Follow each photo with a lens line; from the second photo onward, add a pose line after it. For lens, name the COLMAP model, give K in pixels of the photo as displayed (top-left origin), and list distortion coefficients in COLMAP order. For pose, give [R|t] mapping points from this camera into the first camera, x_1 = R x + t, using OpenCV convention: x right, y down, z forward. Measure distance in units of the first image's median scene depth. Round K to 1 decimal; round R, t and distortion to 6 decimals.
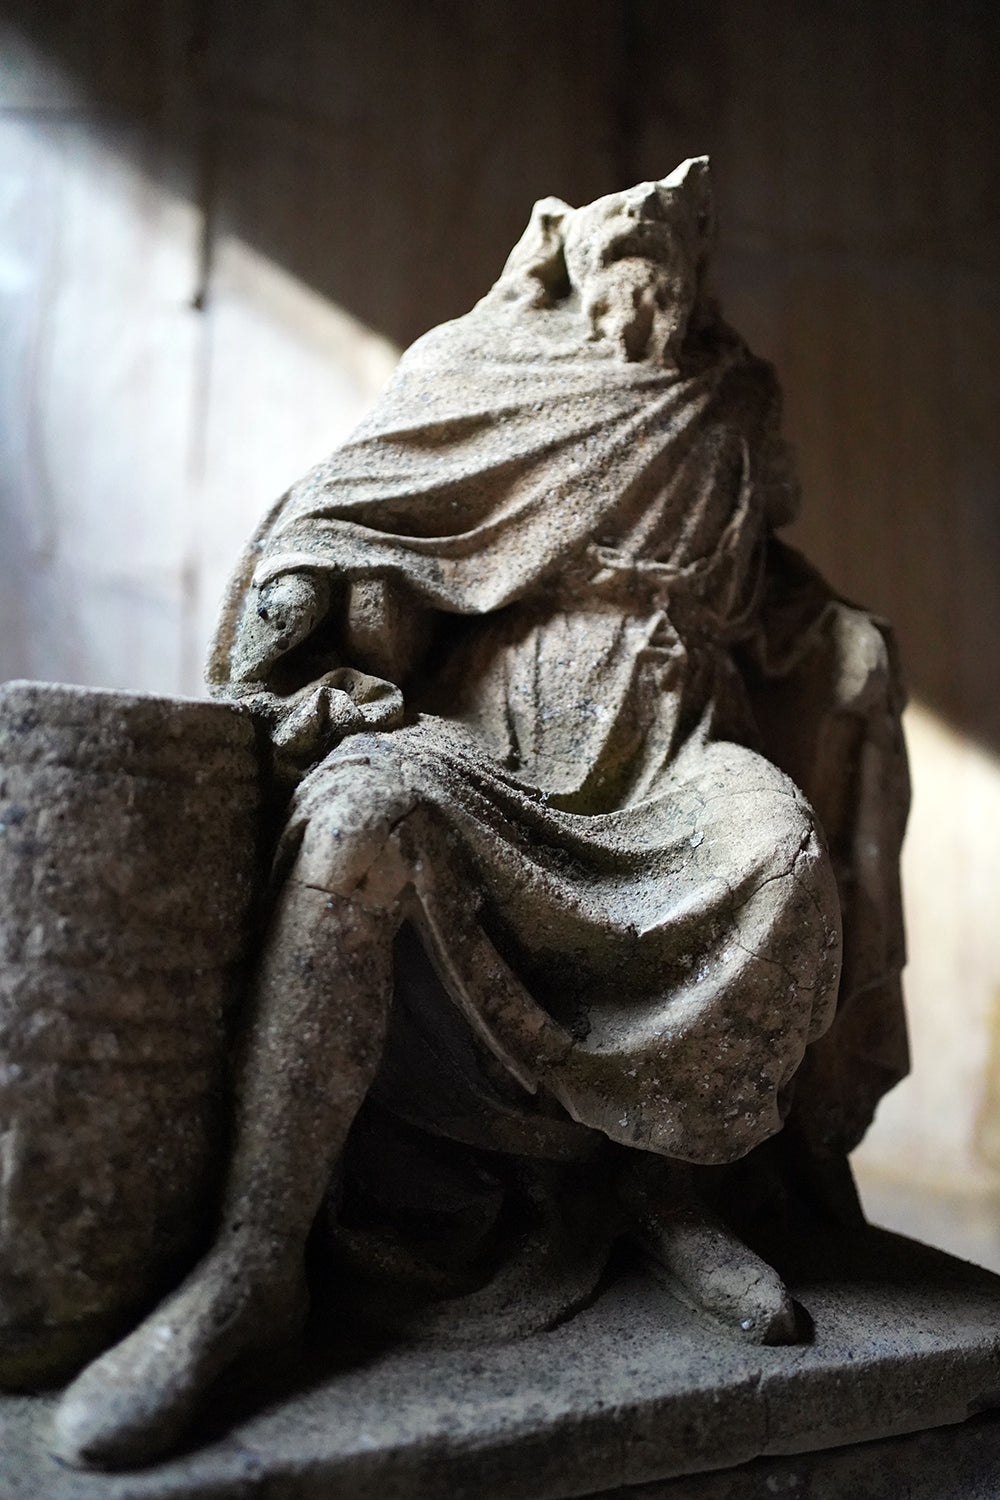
lens RADIAL K [[1524.3, 0, 499.6], [0, 1524.3, 754.7], [0, 0, 1]] dist [0.018845, 0.000000]
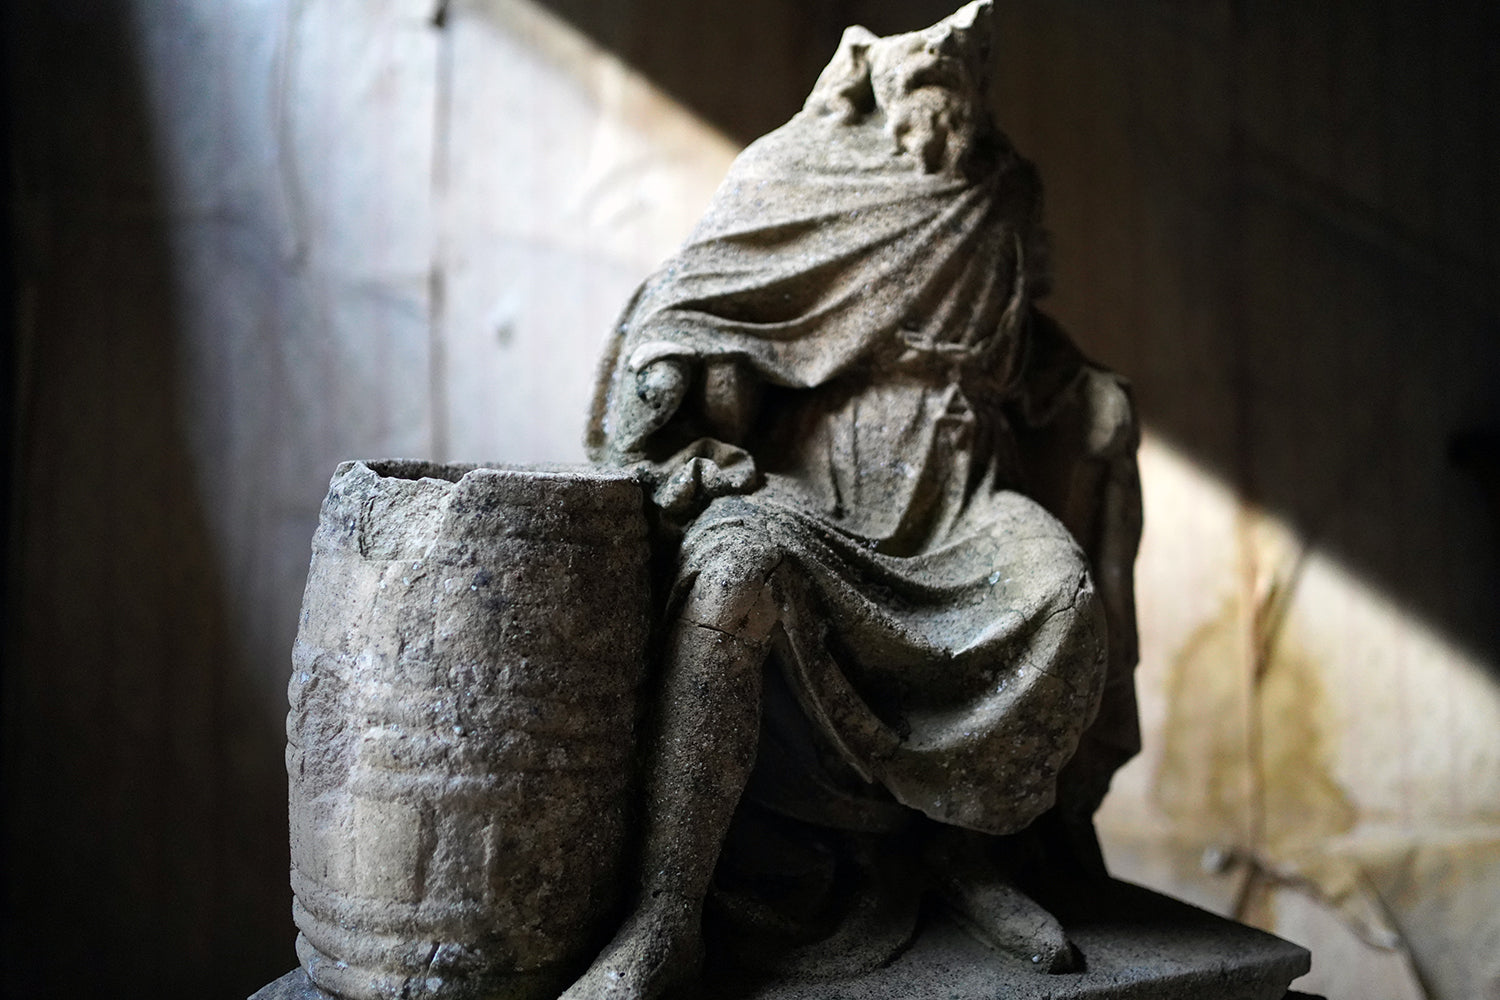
lens RADIAL K [[1524.3, 0, 750.1], [0, 1524.3, 488.9], [0, 0, 1]] dist [0.018845, 0.000000]
pose [[0.997857, -0.005565, 0.065193, -0.155657], [0.001898, 0.998419, 0.056182, -0.090468], [-0.065403, -0.055938, 0.996290, -0.232575]]
